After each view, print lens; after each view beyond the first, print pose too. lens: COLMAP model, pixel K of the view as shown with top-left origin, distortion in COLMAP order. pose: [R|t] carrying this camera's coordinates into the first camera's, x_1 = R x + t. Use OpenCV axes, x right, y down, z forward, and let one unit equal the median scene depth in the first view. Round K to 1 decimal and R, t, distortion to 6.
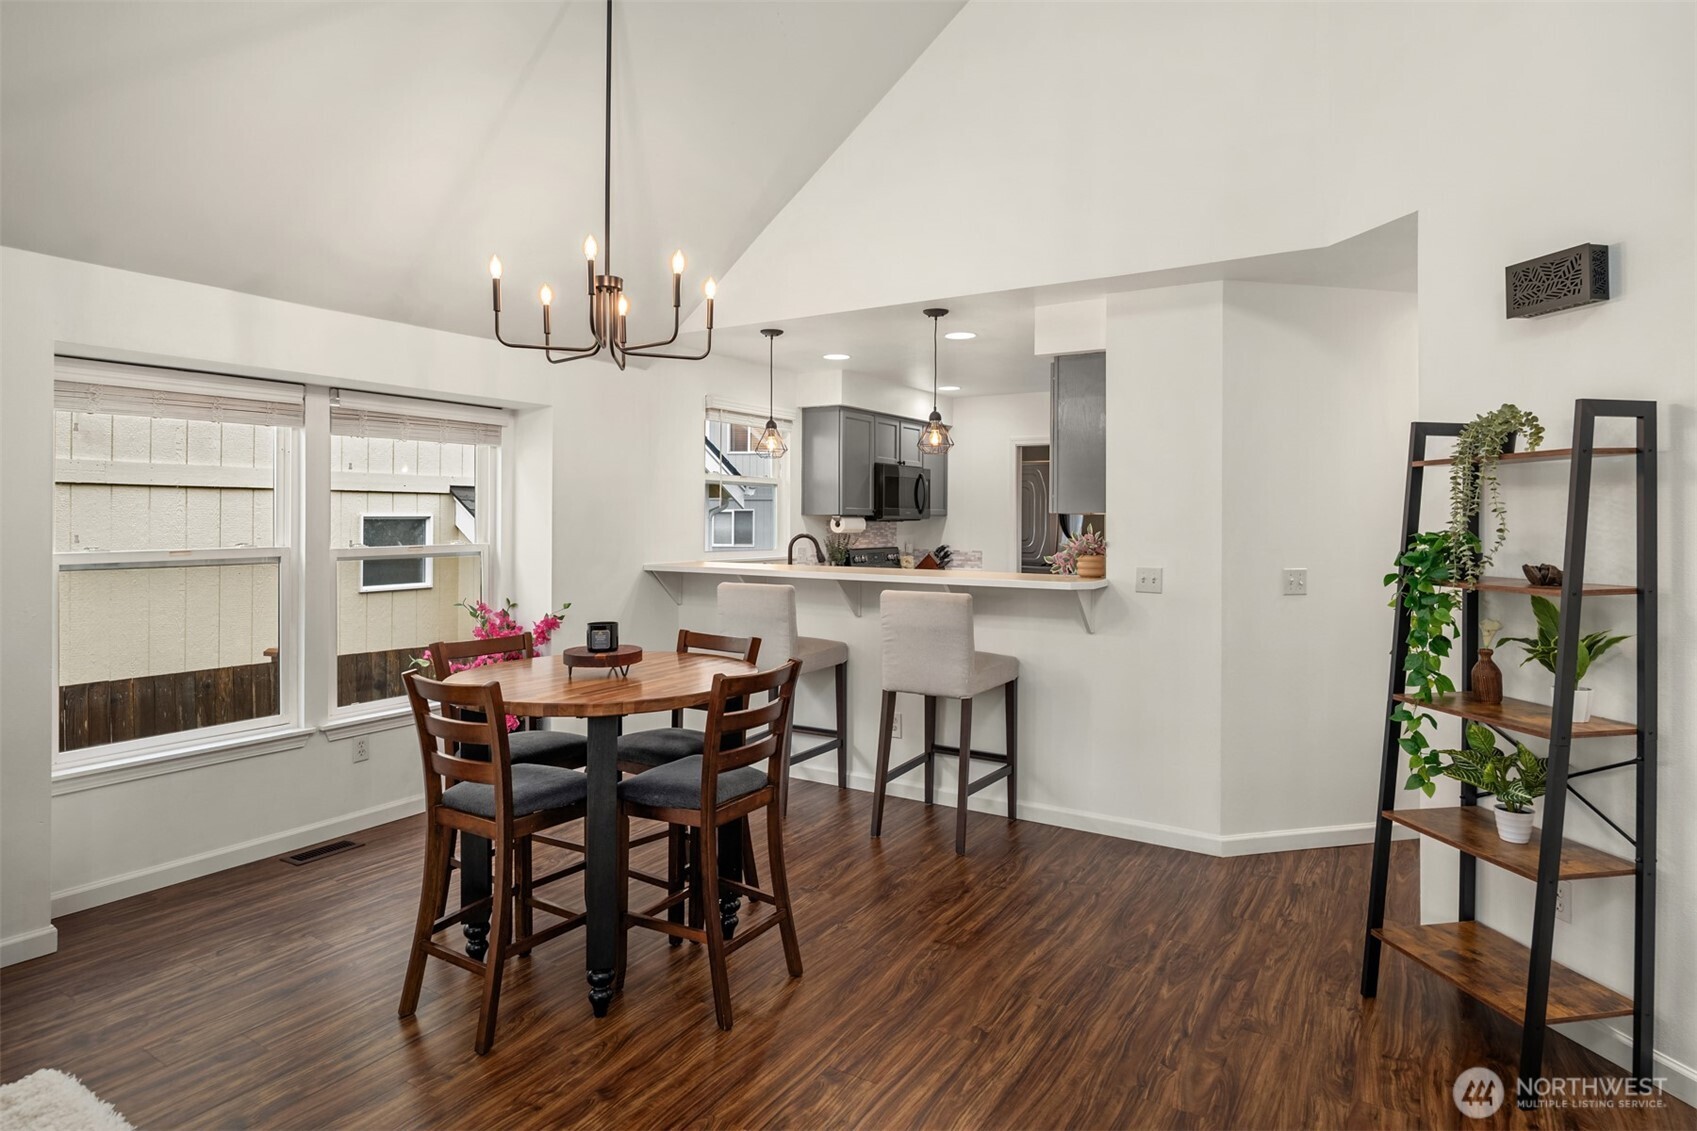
lens RADIAL K [[926.6, 0, 863.0], [0, 926.6, 506.7], [0, 0, 1]] dist [-0.008740, -0.003452]
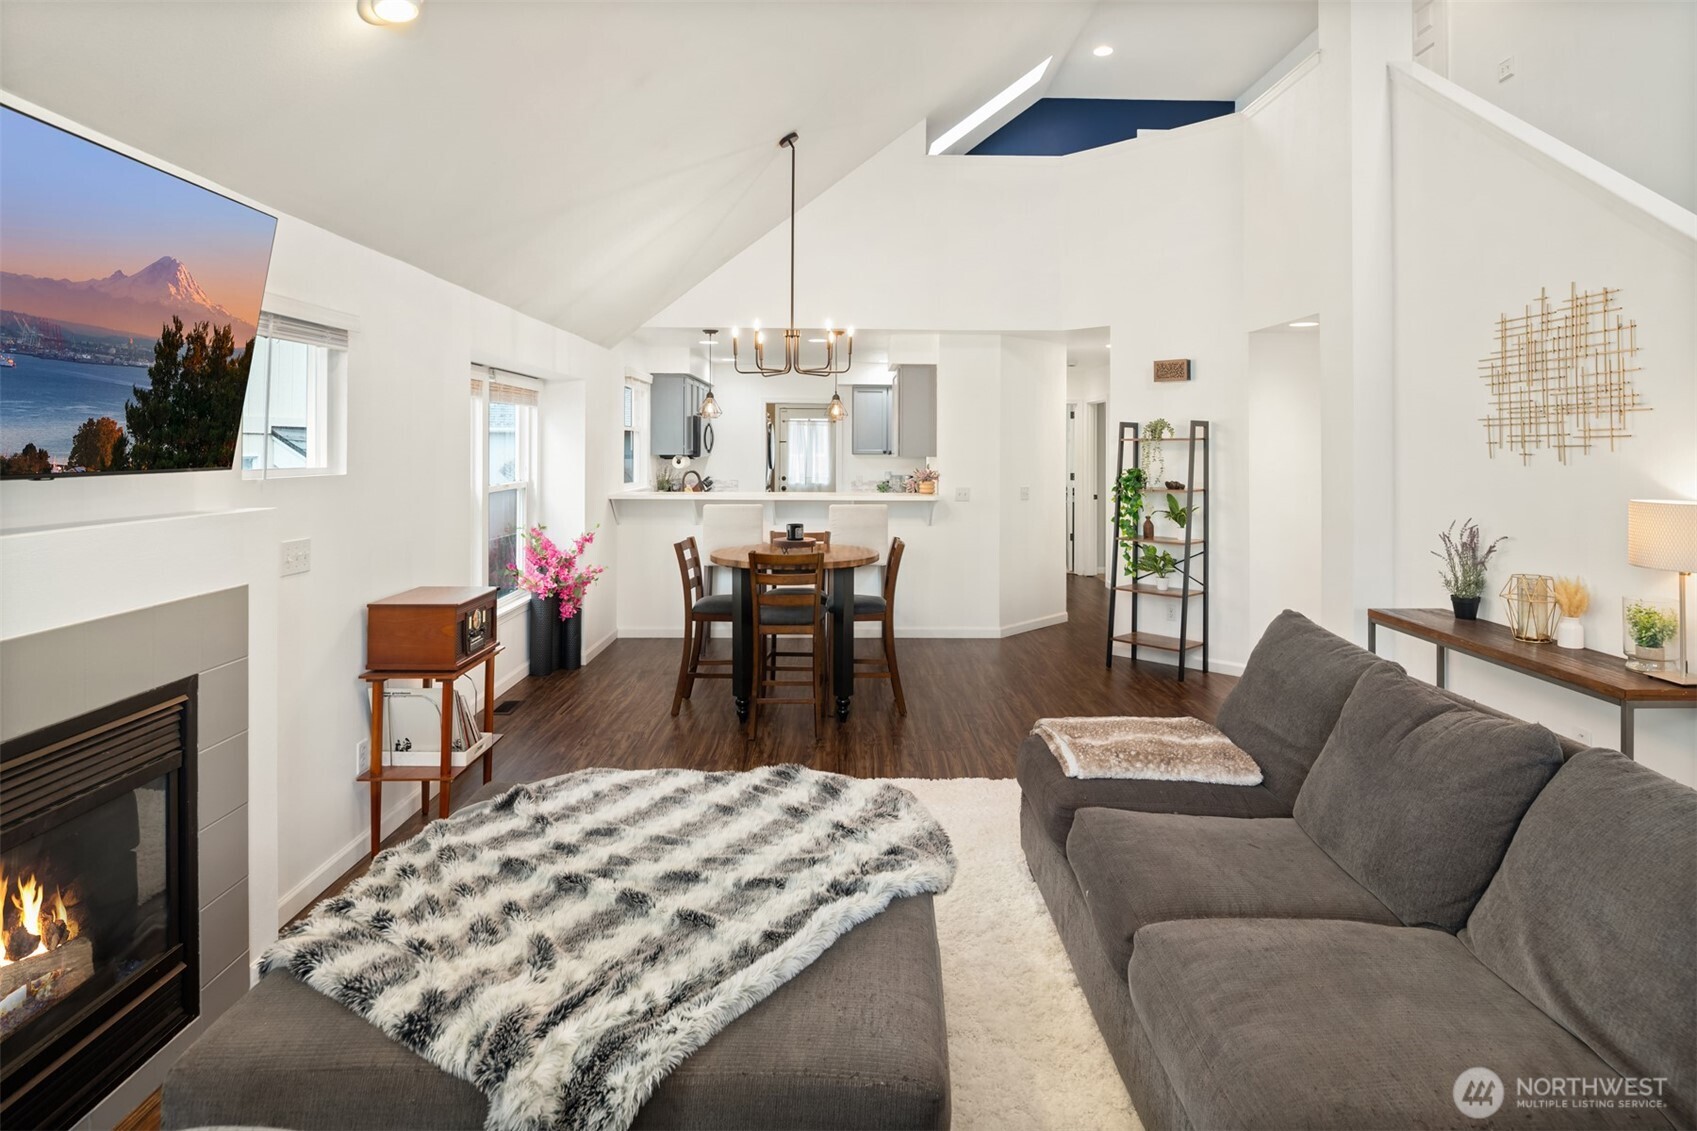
lens RADIAL K [[926.6, 0, 877.7], [0, 926.6, 402.5], [0, 0, 1]] dist [-0.008740, -0.003452]
pose [[0.834404, 0.026394, 0.550521, -1.104513], [-0.008500, 0.999350, -0.035029, -0.046849], [-0.551088, 0.024549, 0.834086, -0.573478]]
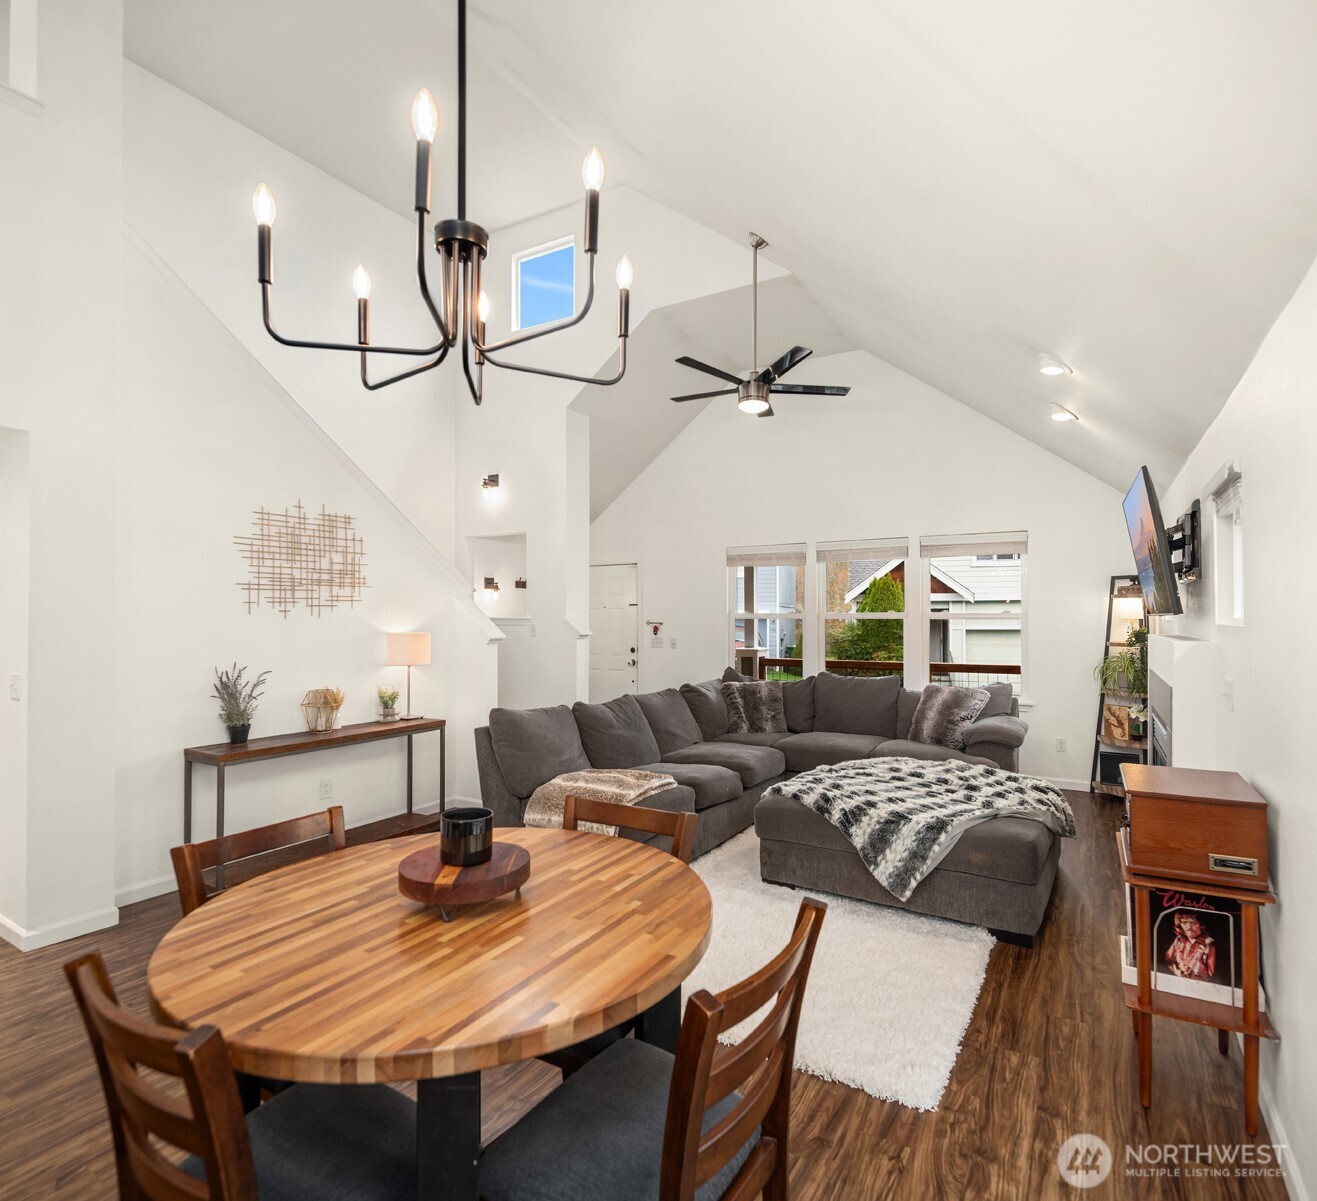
lens RADIAL K [[721.9, 0, 664.2], [0, 721.9, 605.0], [0, 0, 1]] dist [-0.005985, -0.002159]
pose [[-0.999943, 0.000739, -0.010669, -0.391413], [0.001045, 0.999586, -0.028762, 0.002347], [0.010643, -0.028771, -0.999529, 1.423645]]
